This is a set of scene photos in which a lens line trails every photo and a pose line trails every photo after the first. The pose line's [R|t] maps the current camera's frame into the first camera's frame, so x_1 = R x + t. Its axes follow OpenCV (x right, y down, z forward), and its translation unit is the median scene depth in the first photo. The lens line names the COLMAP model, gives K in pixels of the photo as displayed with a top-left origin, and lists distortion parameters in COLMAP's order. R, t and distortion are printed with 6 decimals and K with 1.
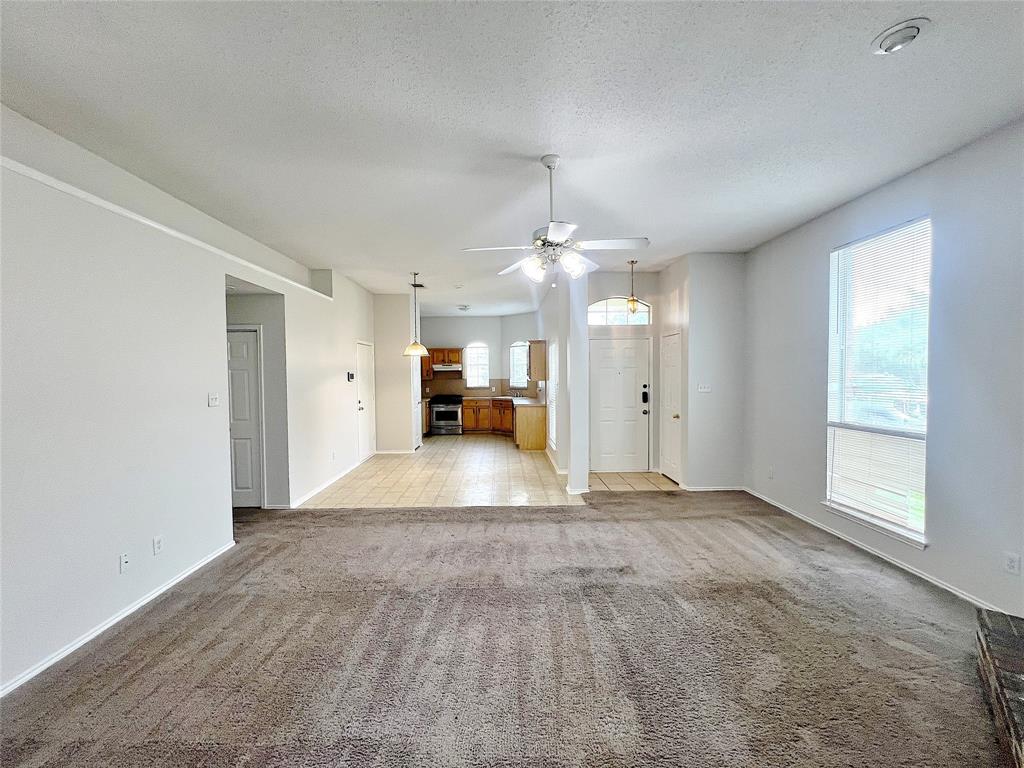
lens RADIAL K [[409.5, 0, 508.4], [0, 409.5, 384.6], [0, 0, 1]] dist [-0.000164, 0.000759]
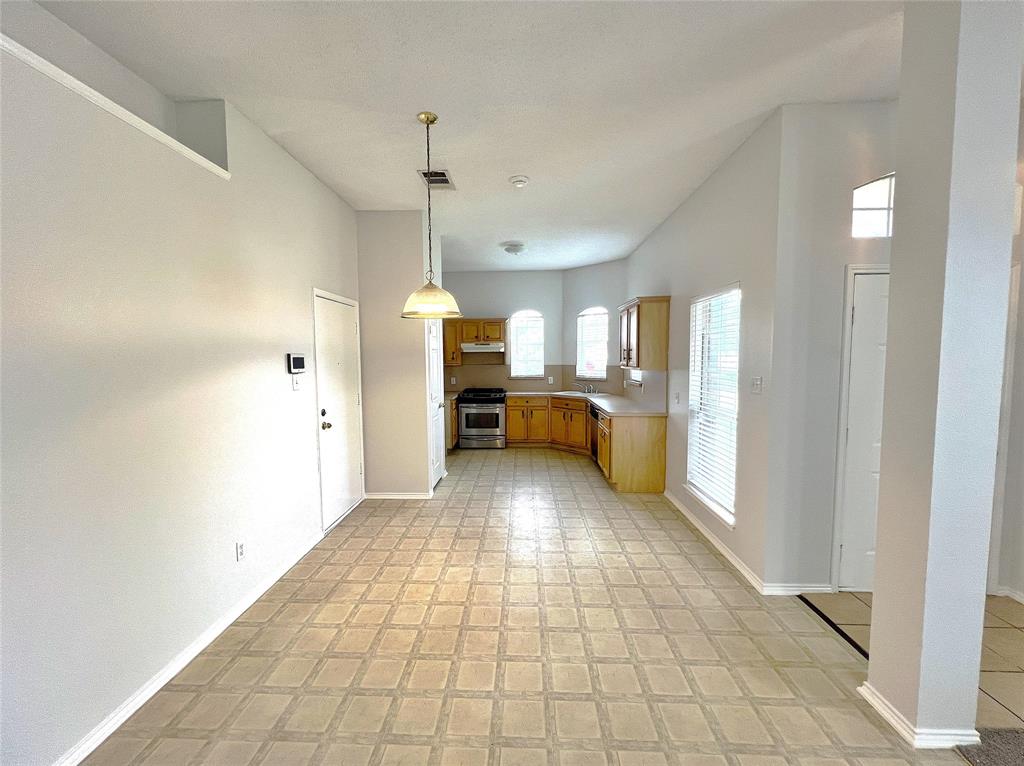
lens RADIAL K [[409.4, 0, 507.1], [0, 409.4, 381.3], [0, 0, 1]] dist [-0.010271, 0.000413]
pose [[0.998321, 0.006093, -0.057603, -0.087977], [-0.004066, 0.999370, 0.035245, -0.012736], [0.057782, -0.034951, 0.997717, 0.415886]]
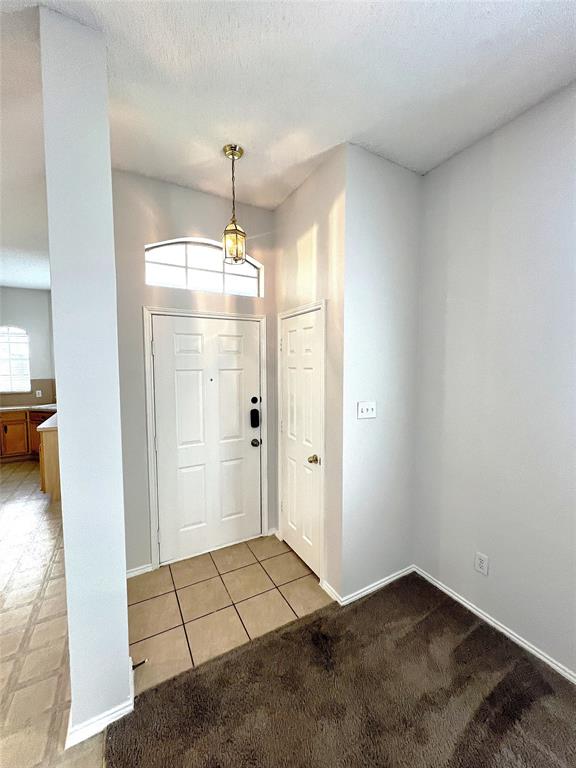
lens RADIAL K [[307.0, 0, 289.7], [0, 307.0, 380.3], [0, 0, 1]] dist [-0.010271, 0.000413]
pose [[0.880323, -0.021734, 0.473877, 0.121024], [0.011030, 0.999618, 0.025356, -0.026420], [-0.474247, -0.017095, 0.880226, 0.421520]]
